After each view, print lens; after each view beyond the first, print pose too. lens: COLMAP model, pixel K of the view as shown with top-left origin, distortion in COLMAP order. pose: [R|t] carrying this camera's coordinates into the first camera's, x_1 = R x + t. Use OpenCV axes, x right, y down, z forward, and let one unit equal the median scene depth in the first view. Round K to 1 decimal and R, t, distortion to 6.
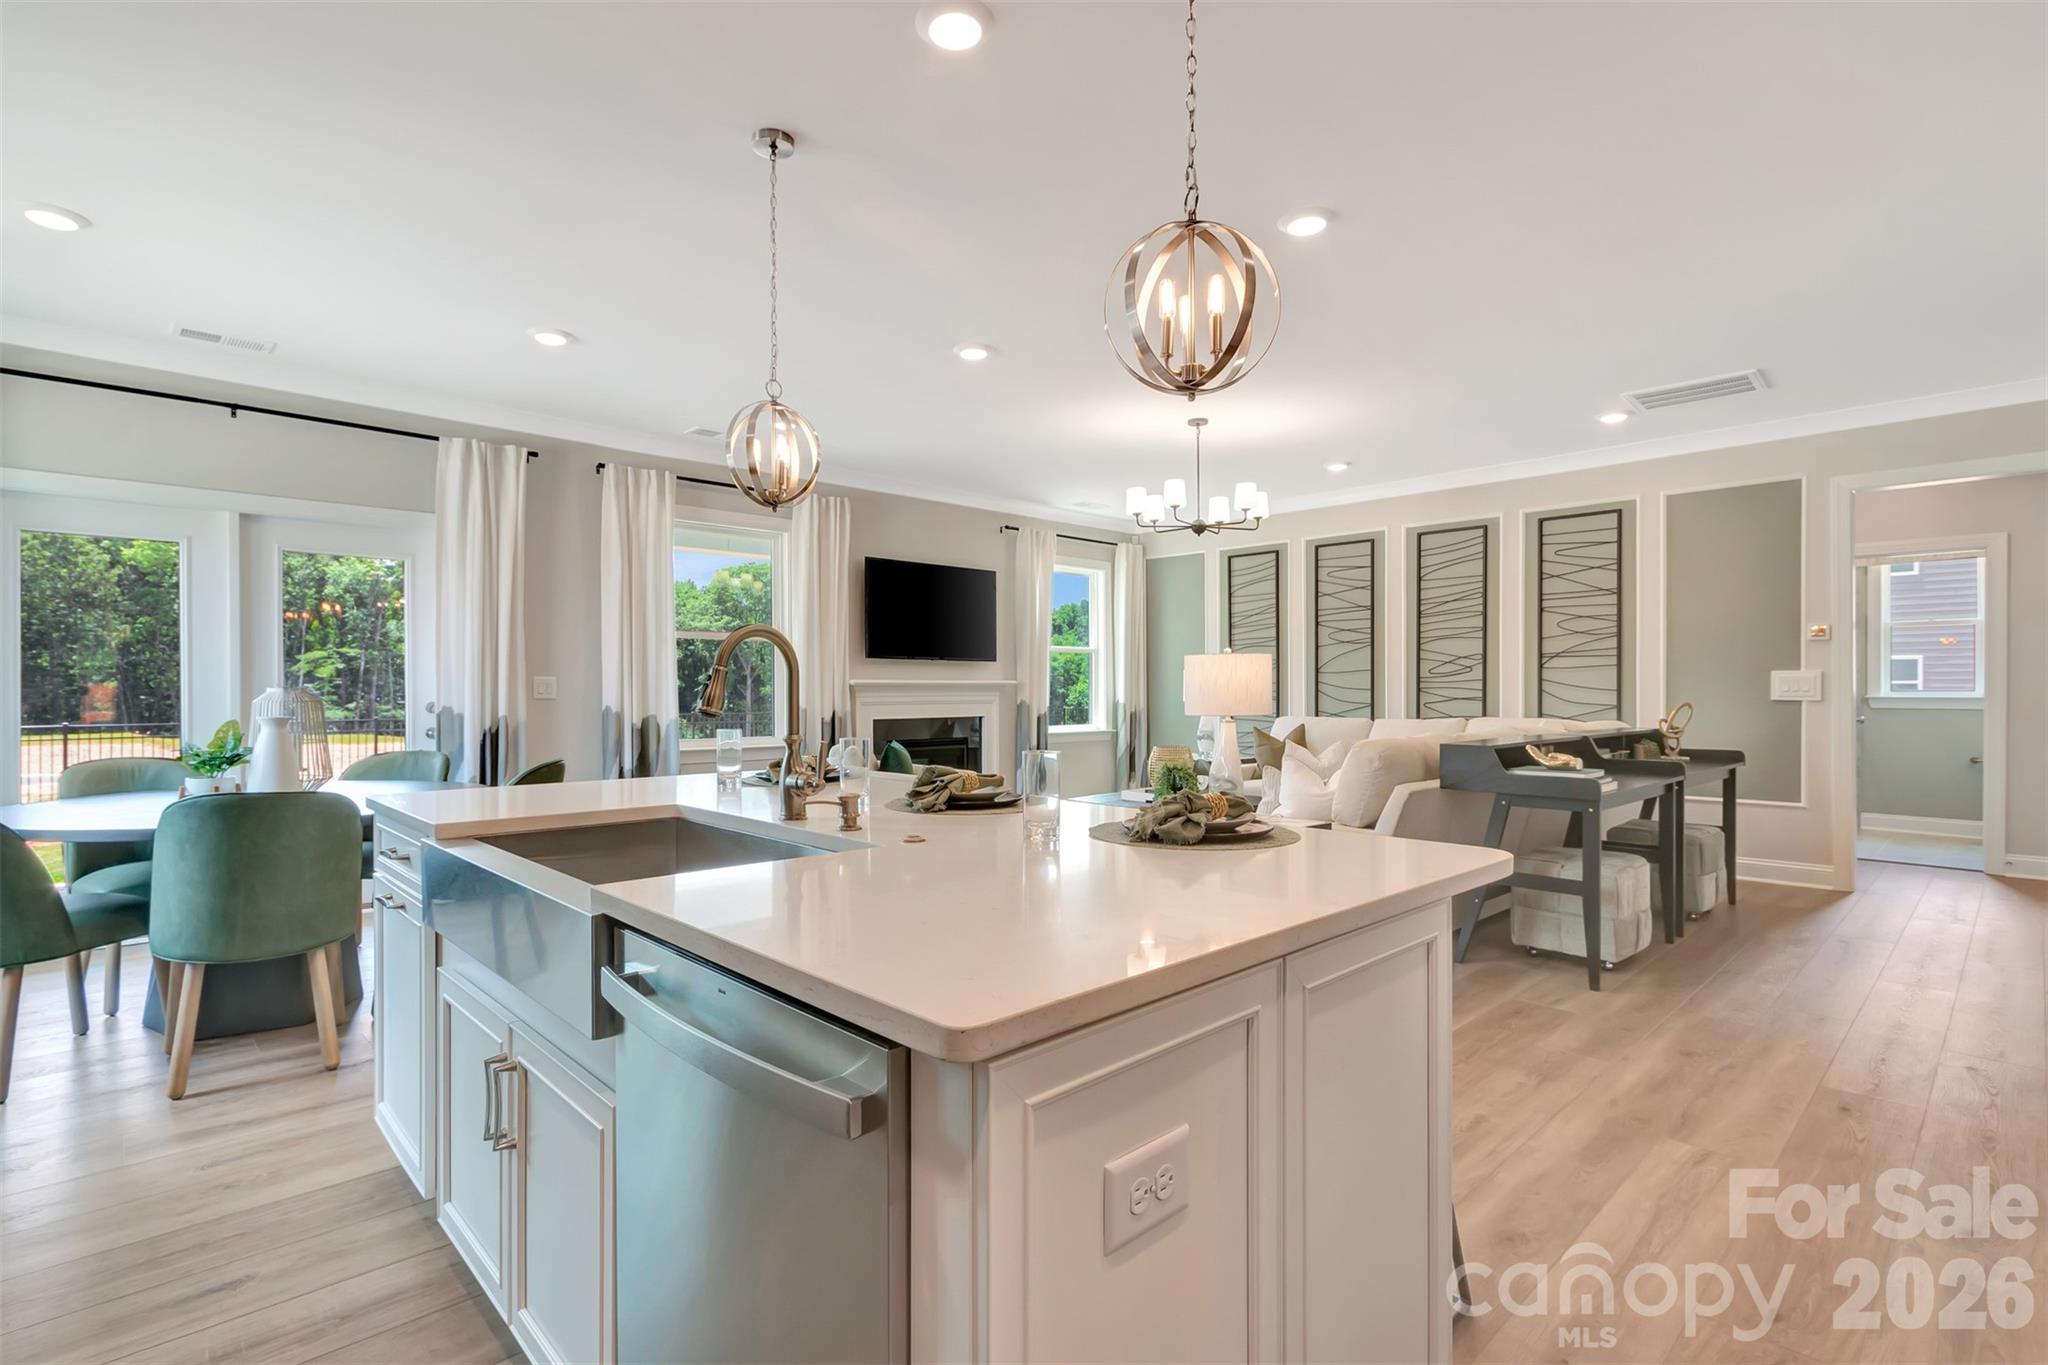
lens RADIAL K [[950.0, 0, 1007.7], [0, 950.0, 689.1], [0, 0, 1]] dist [0.002733, -0.001818]
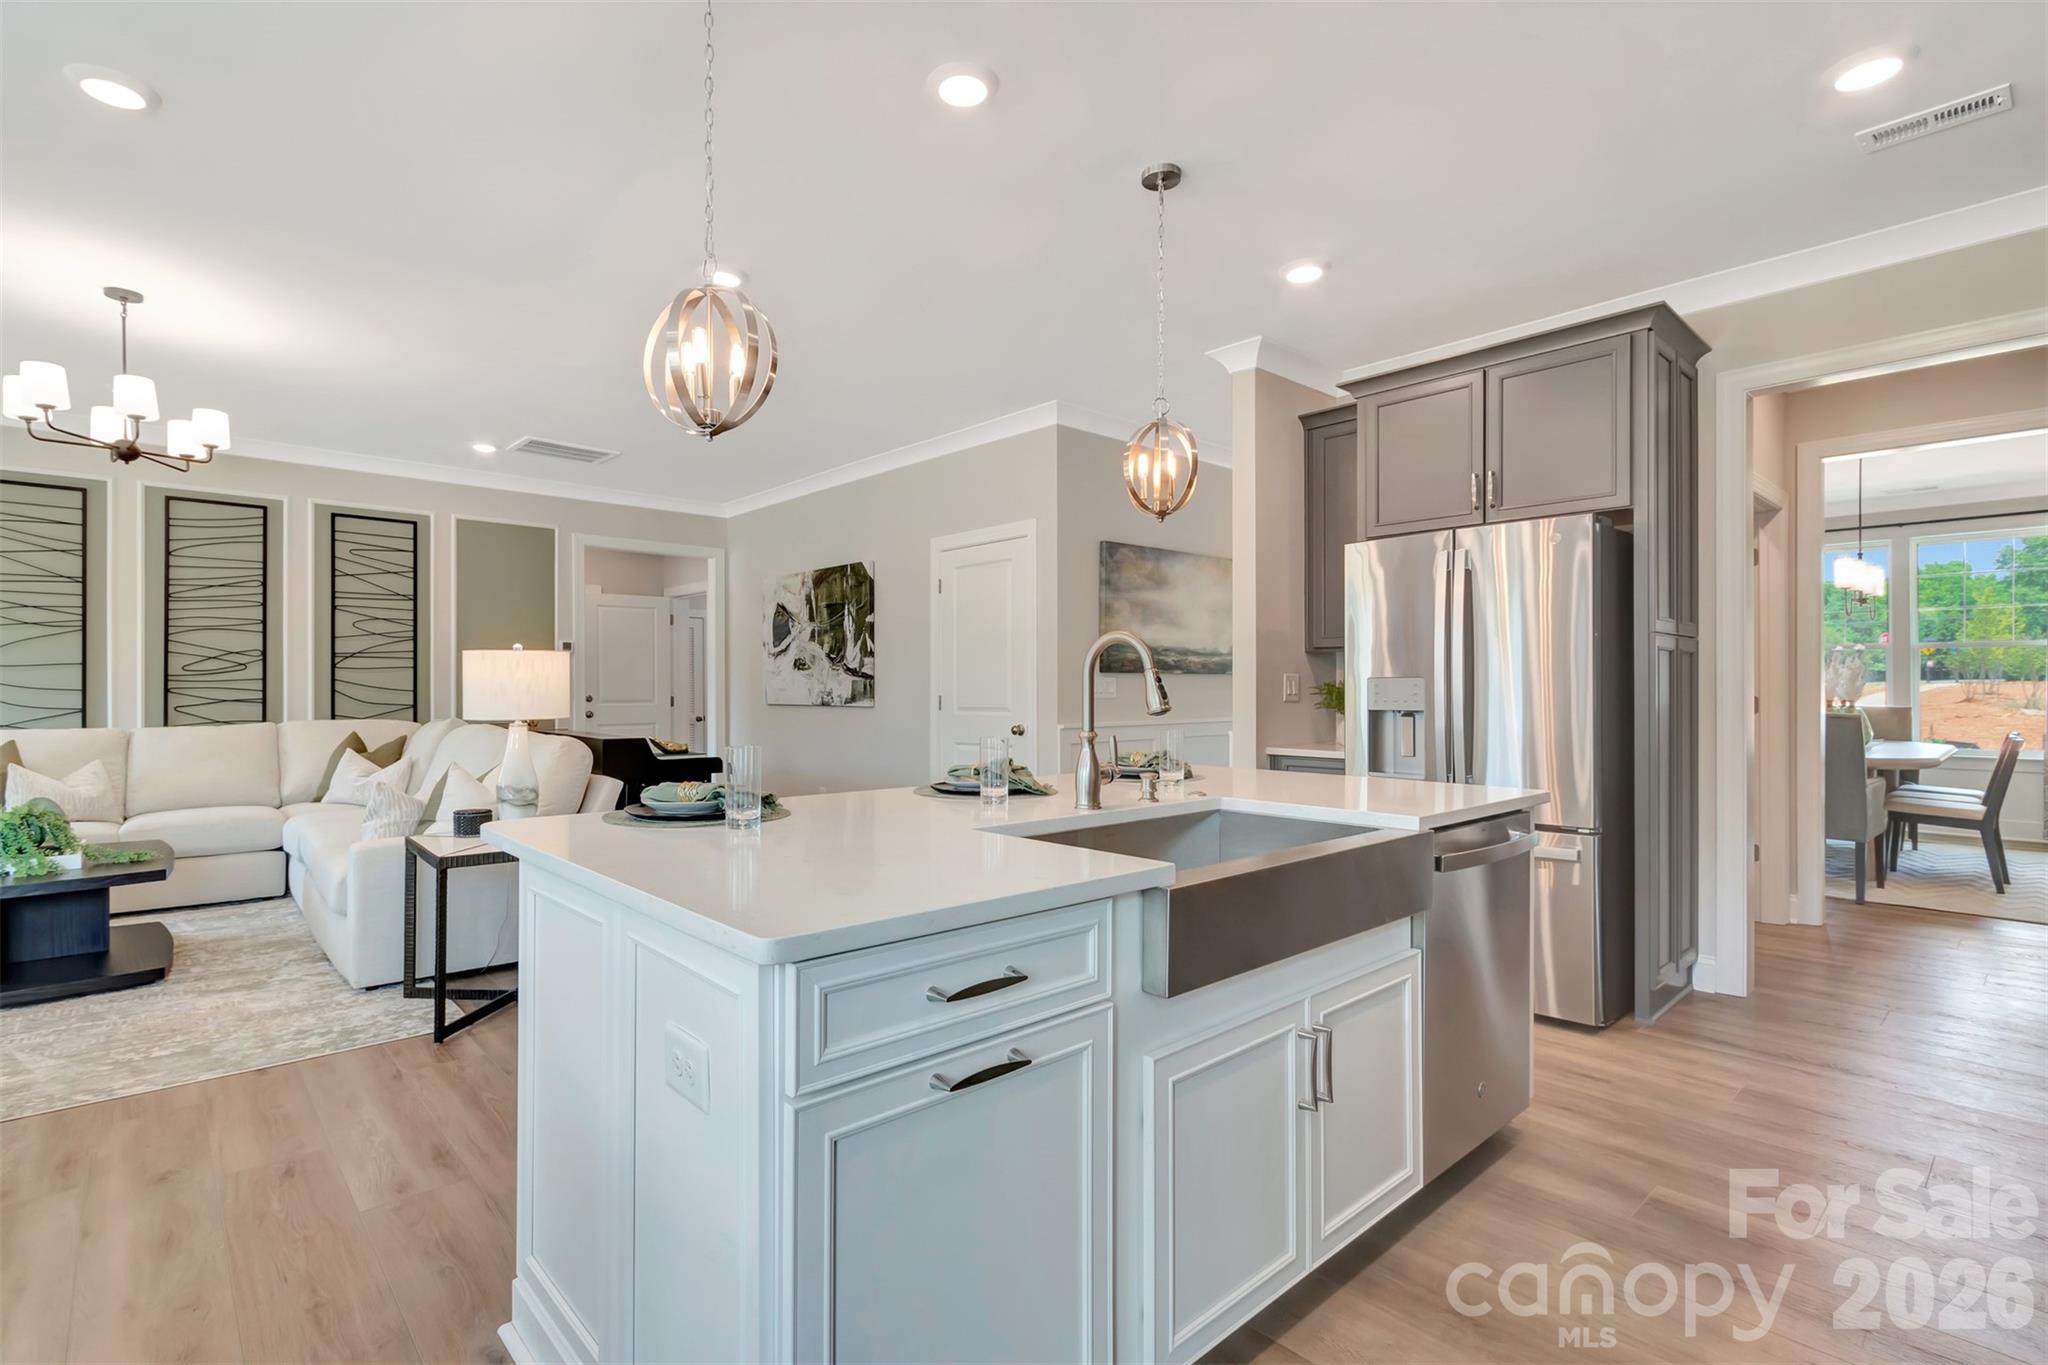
lens RADIAL K [[950.0, 0, 949.5], [0, 950.0, 692.9], [0, 0, 1]] dist [0.002733, -0.001818]
pose [[0.076315, -0.002603, 0.997080, -0.358394], [-0.000979, 0.999996, 0.002686, 0.000259], [-0.997083, -0.001181, 0.076312, 0.299868]]
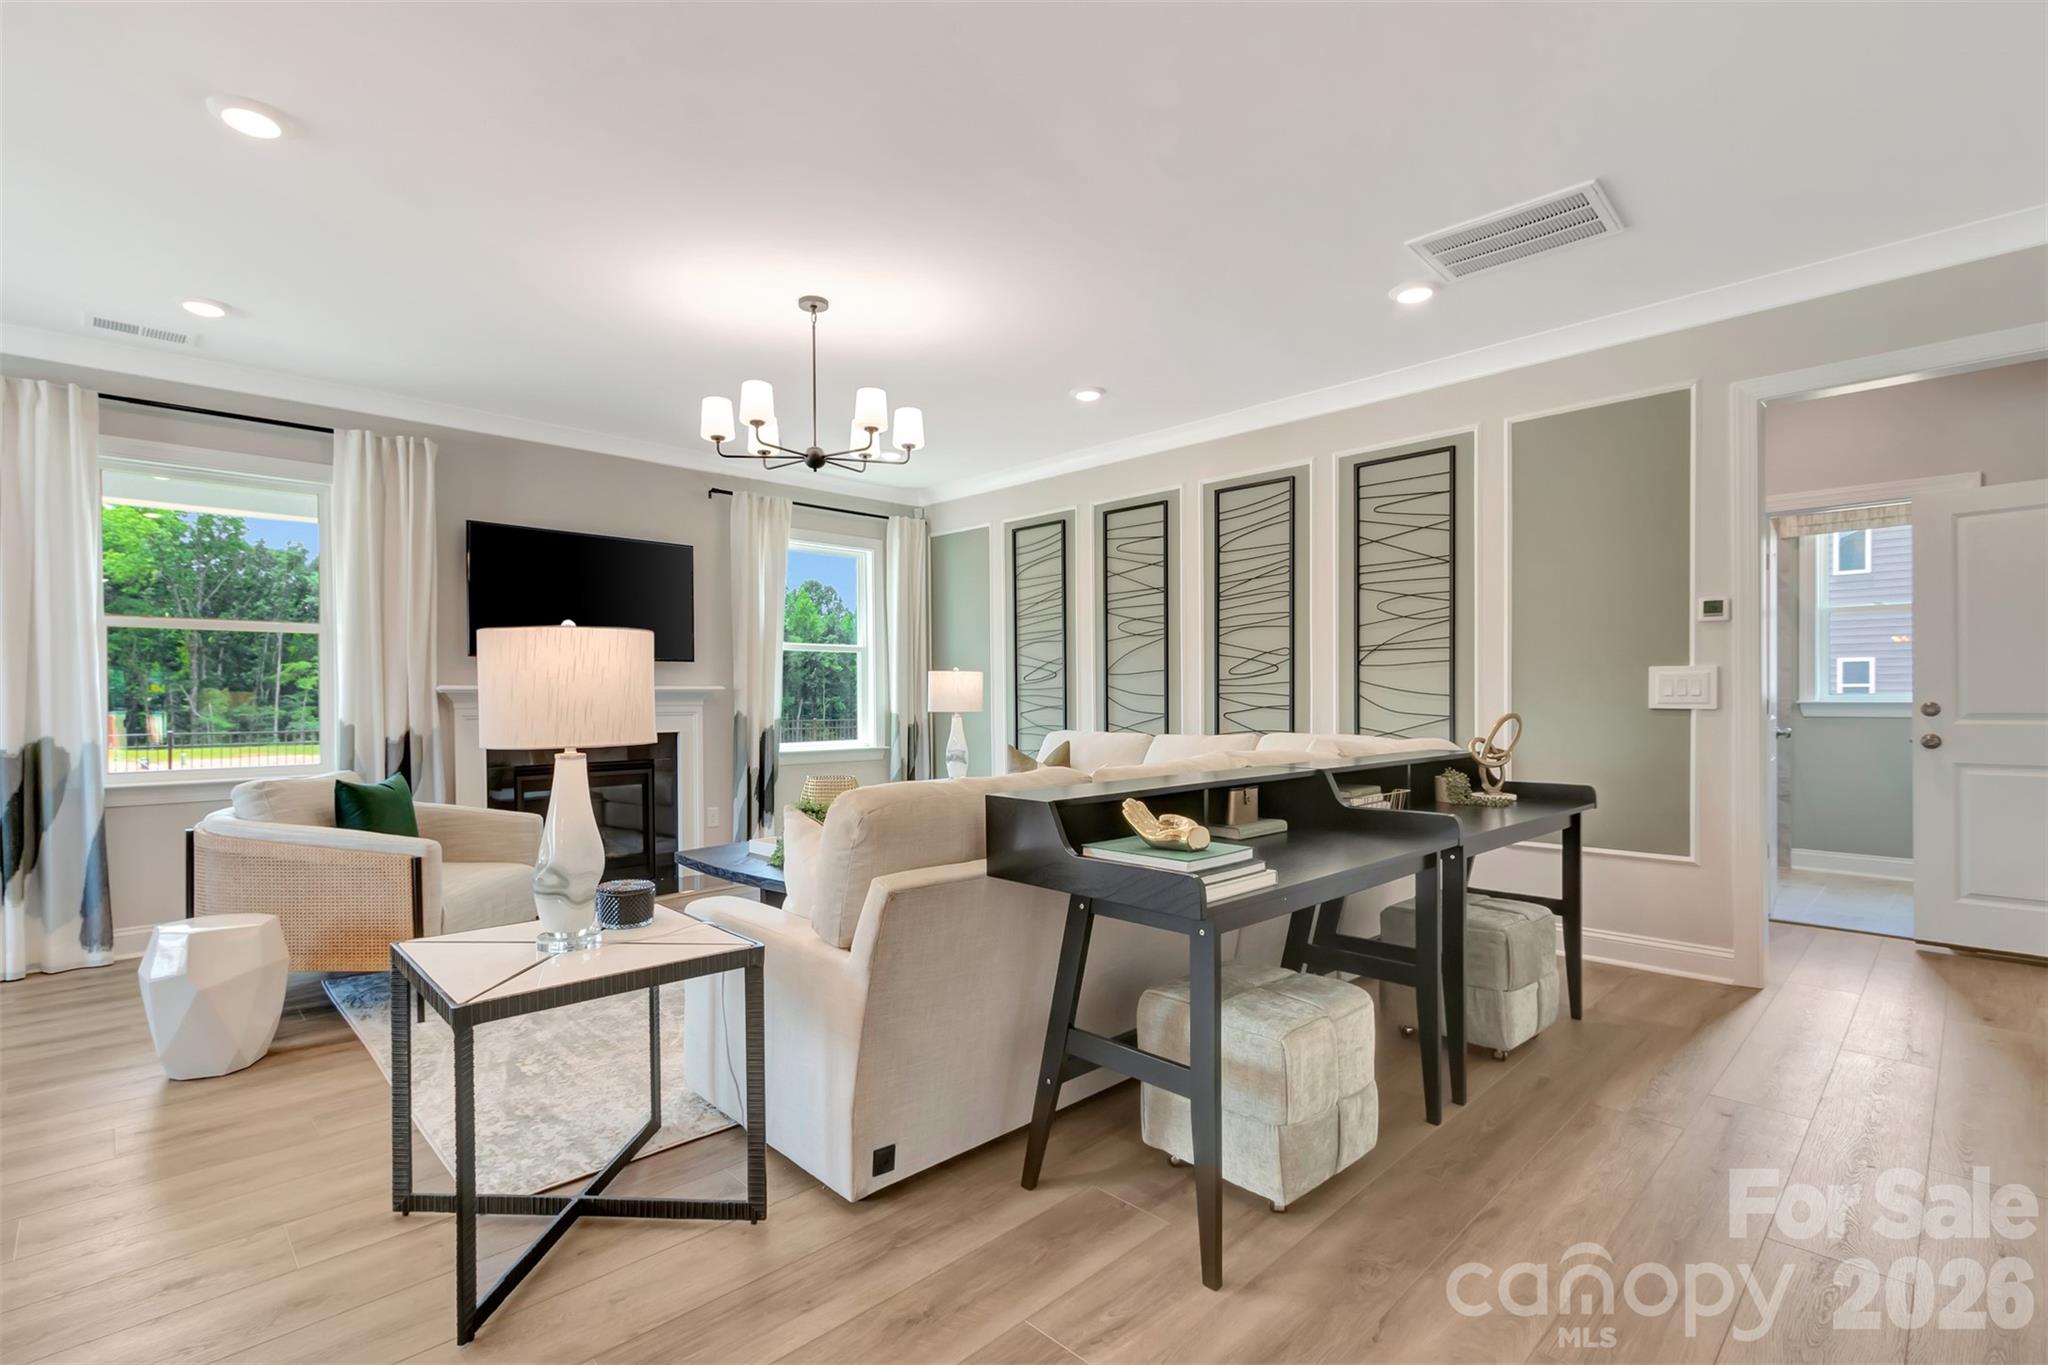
lens RADIAL K [[950.0, 0, 990.8], [0, 950.0, 700.3], [0, 0, 1]] dist [0.002733, -0.001818]
pose [[0.999862, -0.004330, 0.016032, 0.262174], [0.004263, 0.999982, 0.004227, 0.000365], [-0.016050, -0.004158, 0.999863, 0.262852]]
